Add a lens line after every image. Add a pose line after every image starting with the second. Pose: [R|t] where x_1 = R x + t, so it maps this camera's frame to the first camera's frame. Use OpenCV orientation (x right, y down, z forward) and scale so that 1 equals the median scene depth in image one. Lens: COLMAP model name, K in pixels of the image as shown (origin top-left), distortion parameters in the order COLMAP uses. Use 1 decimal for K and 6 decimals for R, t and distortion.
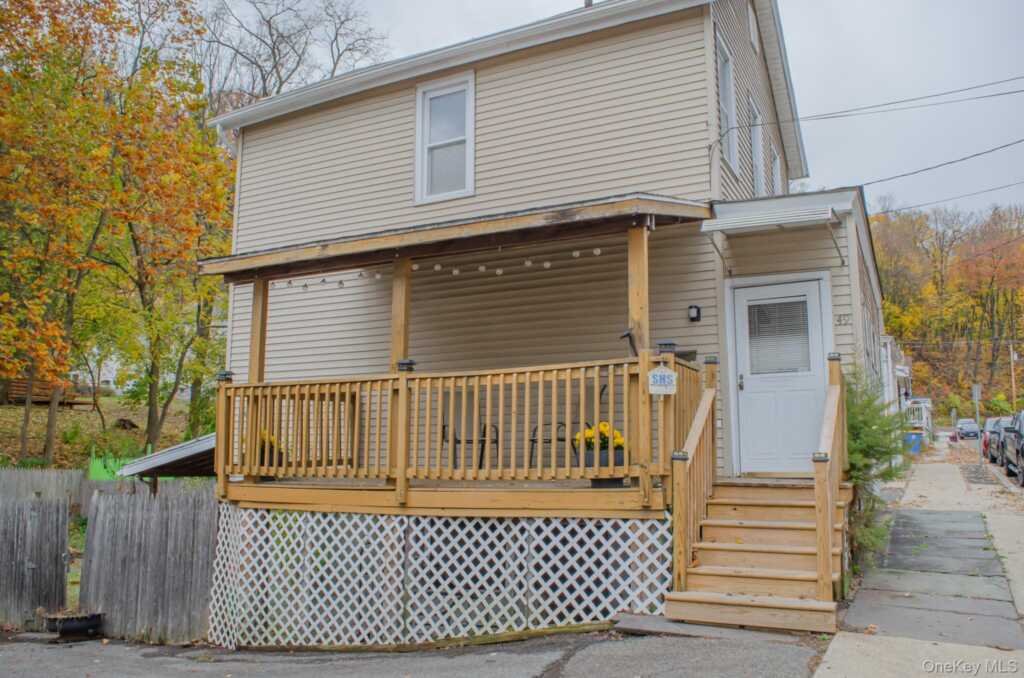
lens RADIAL K [[807.3, 0, 512.0], [0, 807.3, 339.0], [0, 0, 1]] dist [-0.079334, -0.001037]
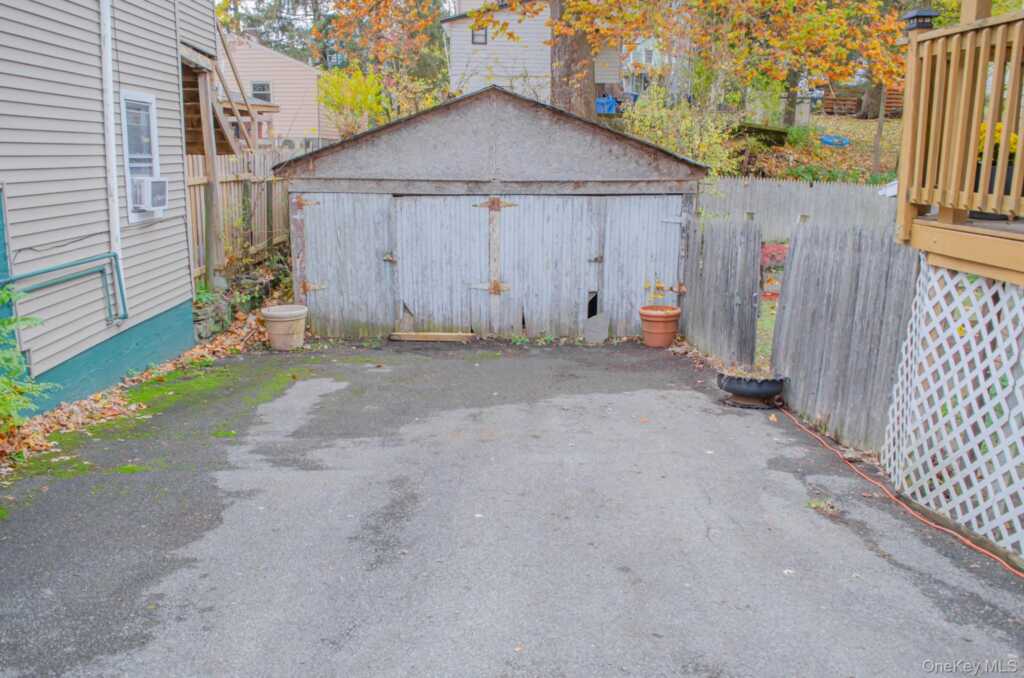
lens RADIAL K [[807.3, 0, 512.0], [0, 807.3, 339.0], [0, 0, 1]] dist [-0.079334, -0.001037]
pose [[0.503718, 0.197834, -0.840910, -0.012488], [0.108106, 0.951336, 0.288571, 0.063588], [0.857077, -0.236266, 0.457818, 0.436929]]
